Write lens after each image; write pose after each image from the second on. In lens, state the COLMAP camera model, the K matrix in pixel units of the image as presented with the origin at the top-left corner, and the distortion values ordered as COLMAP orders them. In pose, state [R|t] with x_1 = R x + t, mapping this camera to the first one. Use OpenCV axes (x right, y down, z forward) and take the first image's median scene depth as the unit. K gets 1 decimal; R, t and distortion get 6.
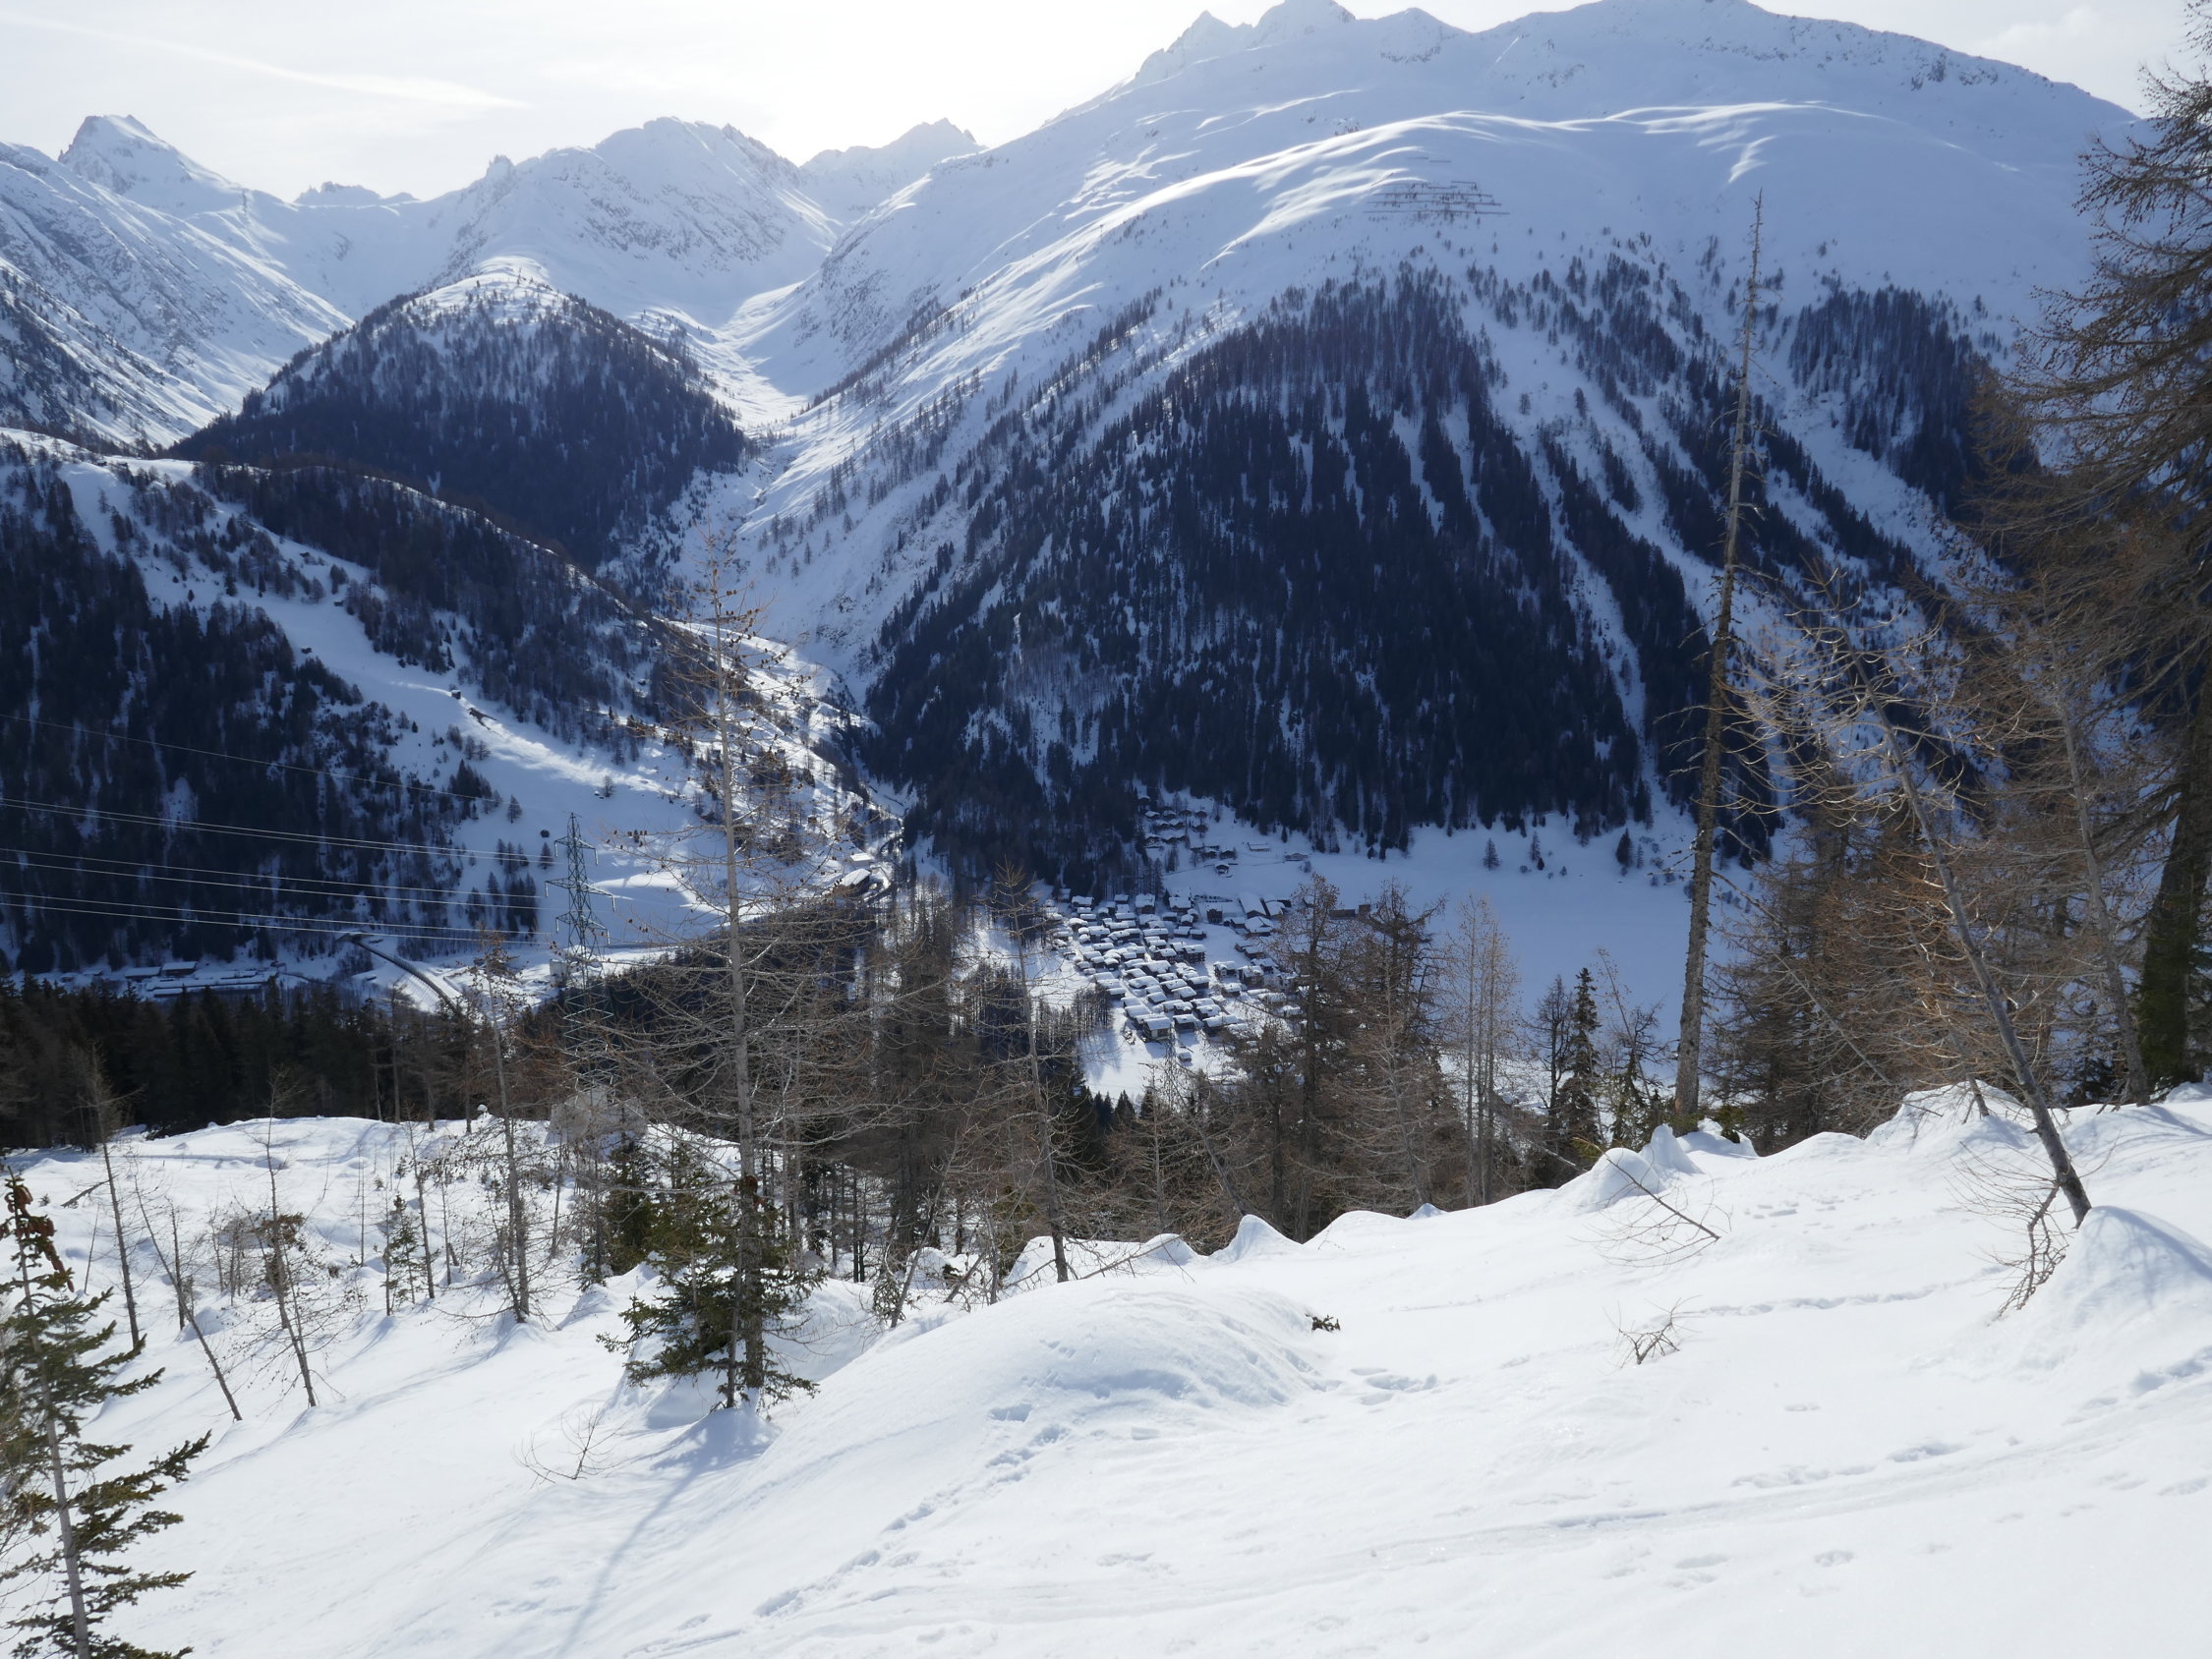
lens RADIAL K [[1756.8, 0, 1104.7], [0, 1756.8, 797.8], [0, 0, 1]] dist [-0.035784, 0.001427]
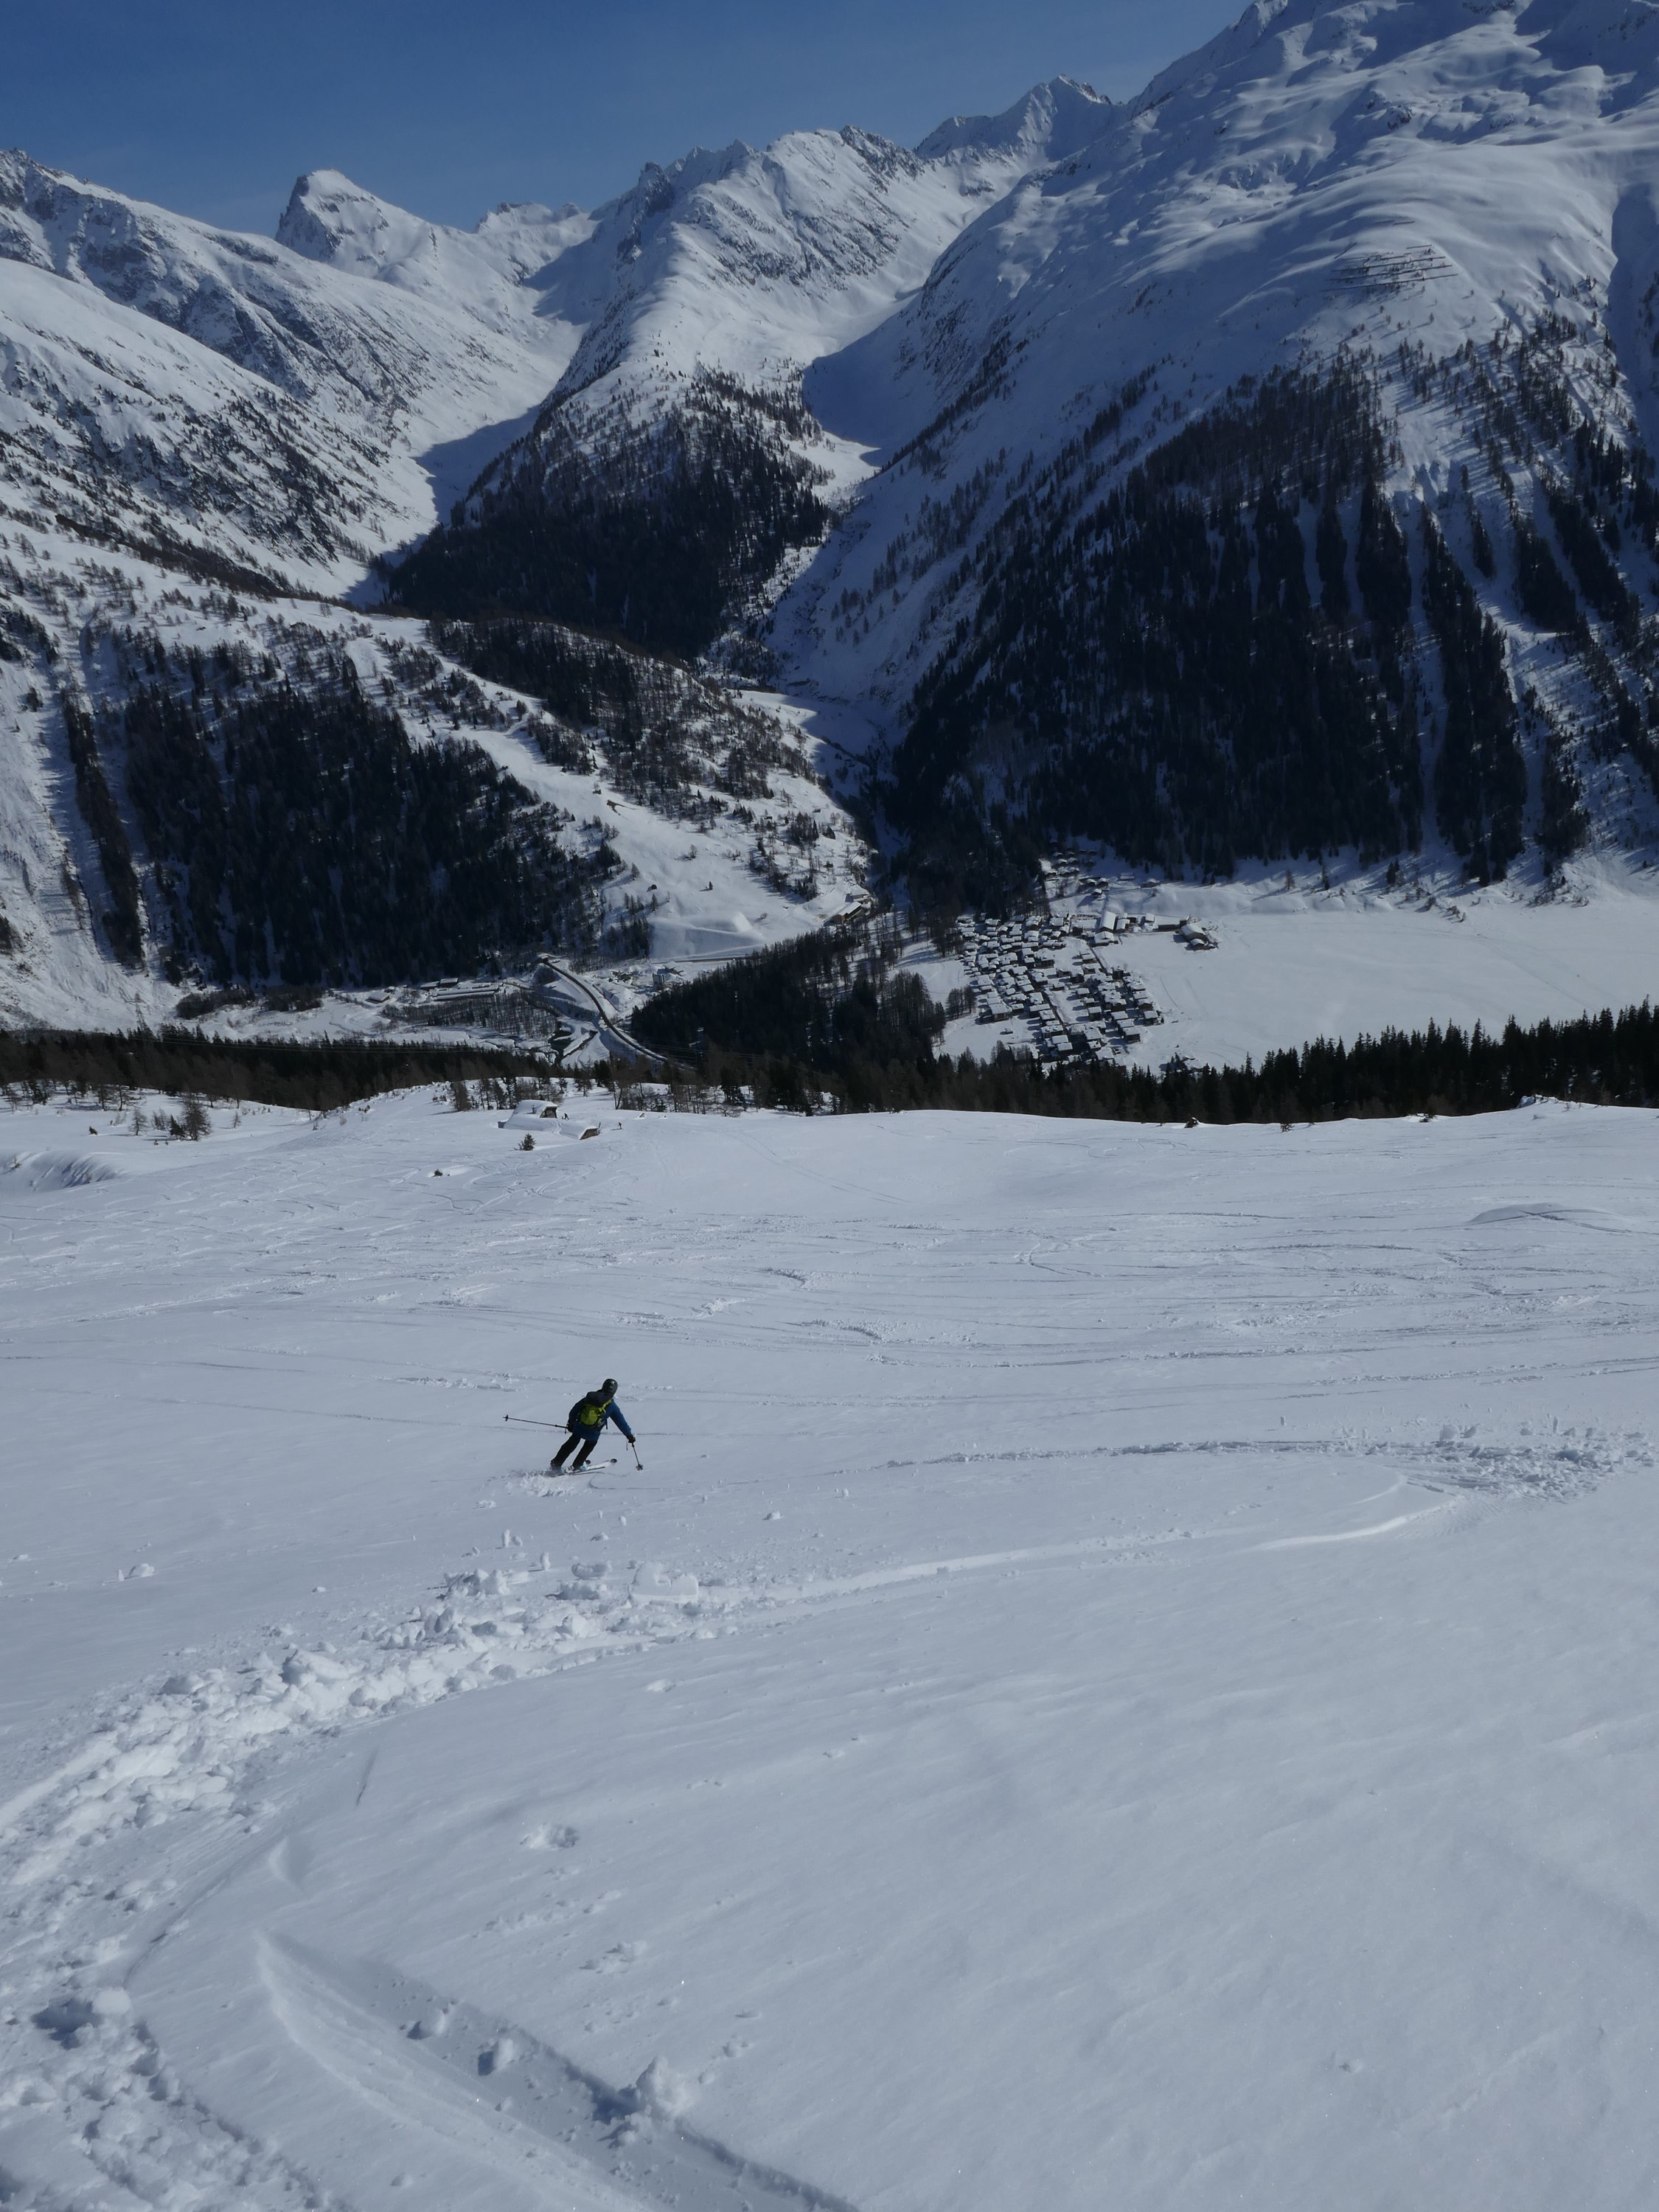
lens RADIAL K [[1738.7, 0, 829.5], [0, 1738.7, 1106.0], [0, 0, 1]] dist [-0.084751, 0.000778]
pose [[0.964337, 0.006346, -0.264602, 0.178605], [0.050228, 0.977159, 0.206490, -0.073277], [0.259868, -0.212416, 0.941991, -0.339565]]
